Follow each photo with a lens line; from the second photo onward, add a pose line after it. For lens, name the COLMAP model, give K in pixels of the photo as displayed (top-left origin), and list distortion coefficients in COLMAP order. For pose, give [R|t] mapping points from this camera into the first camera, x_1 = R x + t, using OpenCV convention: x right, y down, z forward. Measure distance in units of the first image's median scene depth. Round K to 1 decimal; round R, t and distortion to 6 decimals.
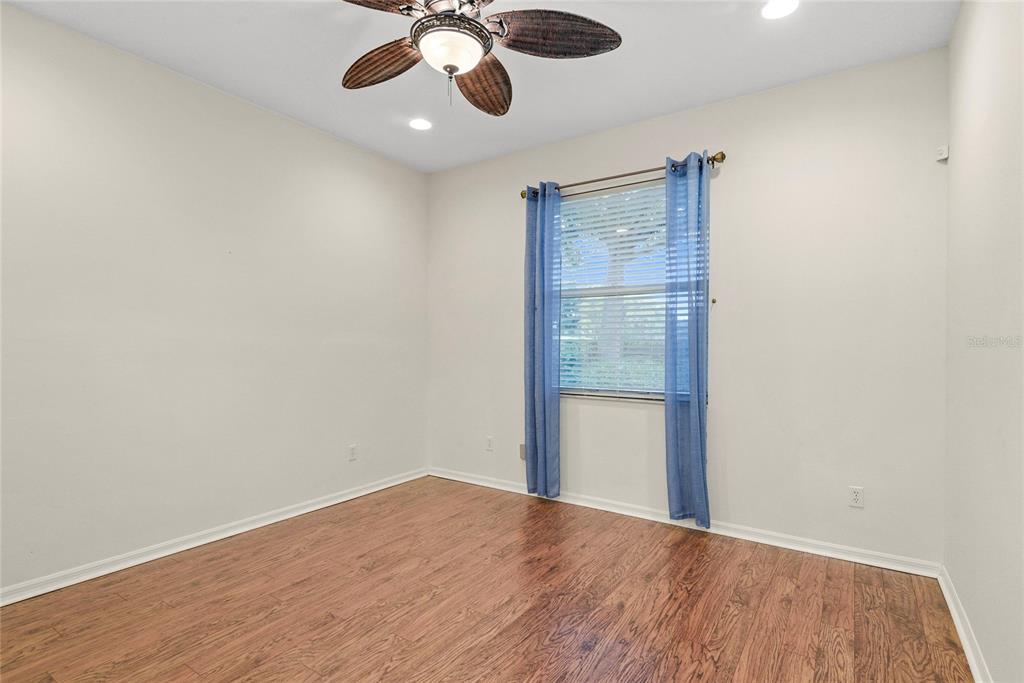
lens RADIAL K [[514.1, 0, 512.0], [0, 514.1, 341.5], [0, 0, 1]] dist [0.033197, -0.026705]
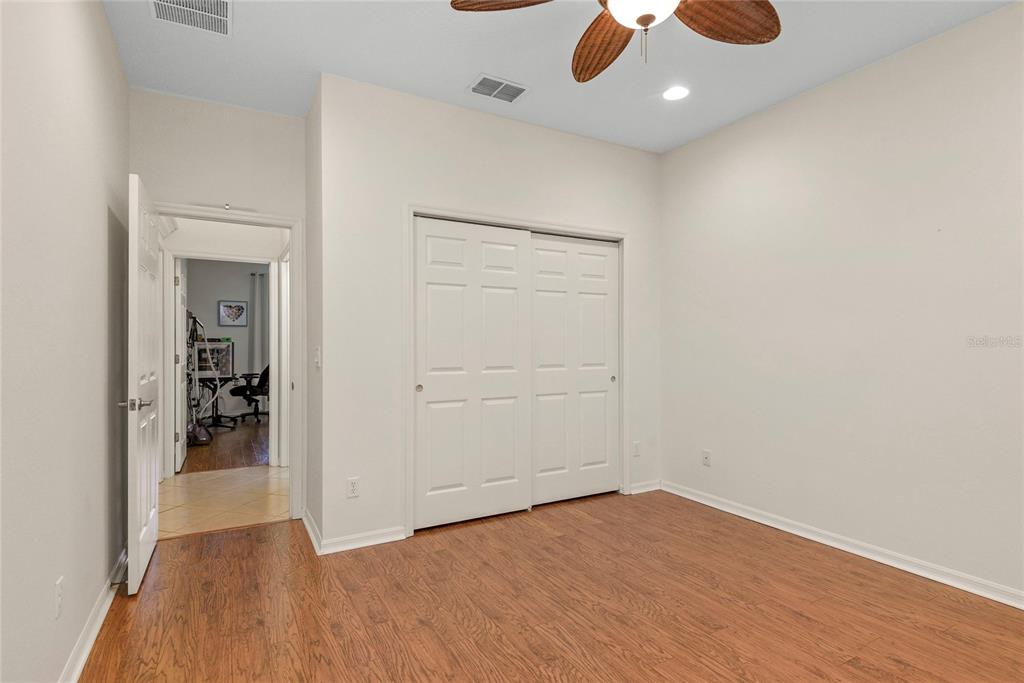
lens RADIAL K [[514.1, 0, 512.0], [0, 514.1, 341.5], [0, 0, 1]] dist [0.033197, -0.026705]
pose [[-0.453044, -0.005511, -0.891471, 0.621737], [0.001603, 0.999974, -0.006997, 0.006637], [0.891487, -0.004599, -0.453024, 0.999338]]
